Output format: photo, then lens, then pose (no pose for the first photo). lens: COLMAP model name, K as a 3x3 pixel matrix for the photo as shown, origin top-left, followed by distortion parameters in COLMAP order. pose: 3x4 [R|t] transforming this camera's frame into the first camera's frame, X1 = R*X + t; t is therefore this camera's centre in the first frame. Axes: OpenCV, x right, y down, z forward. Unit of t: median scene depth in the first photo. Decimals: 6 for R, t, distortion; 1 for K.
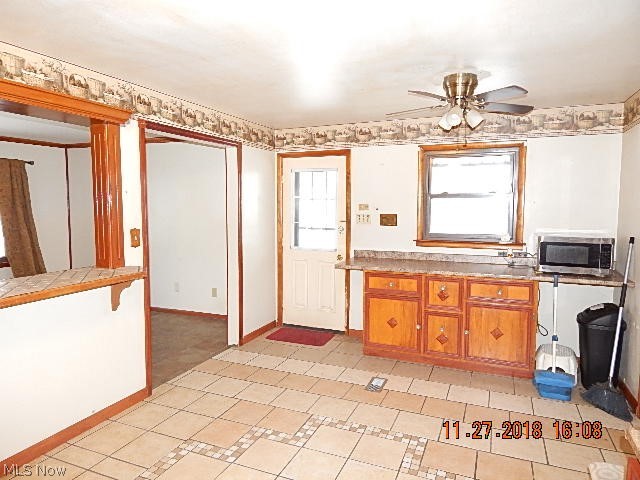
lens RADIAL K [[429.4, 0, 315.7], [0, 429.4, 239.0], [0, 0, 1]] dist [0.026345, -0.007957]
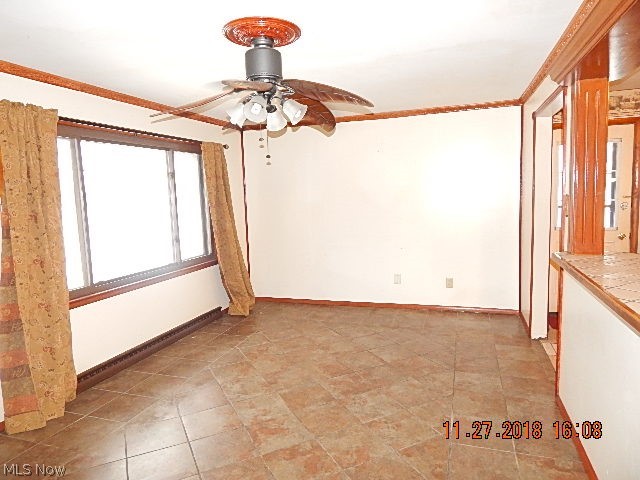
lens RADIAL K [[429.4, 0, 321.1], [0, 429.4, 240.1], [0, 0, 1]] dist [0.026345, -0.007957]
pose [[0.994440, -0.044979, 0.095217, -0.838625], [0.043680, 0.998922, 0.015681, 0.009383], [-0.095820, -0.011435, 0.995333, 0.174484]]
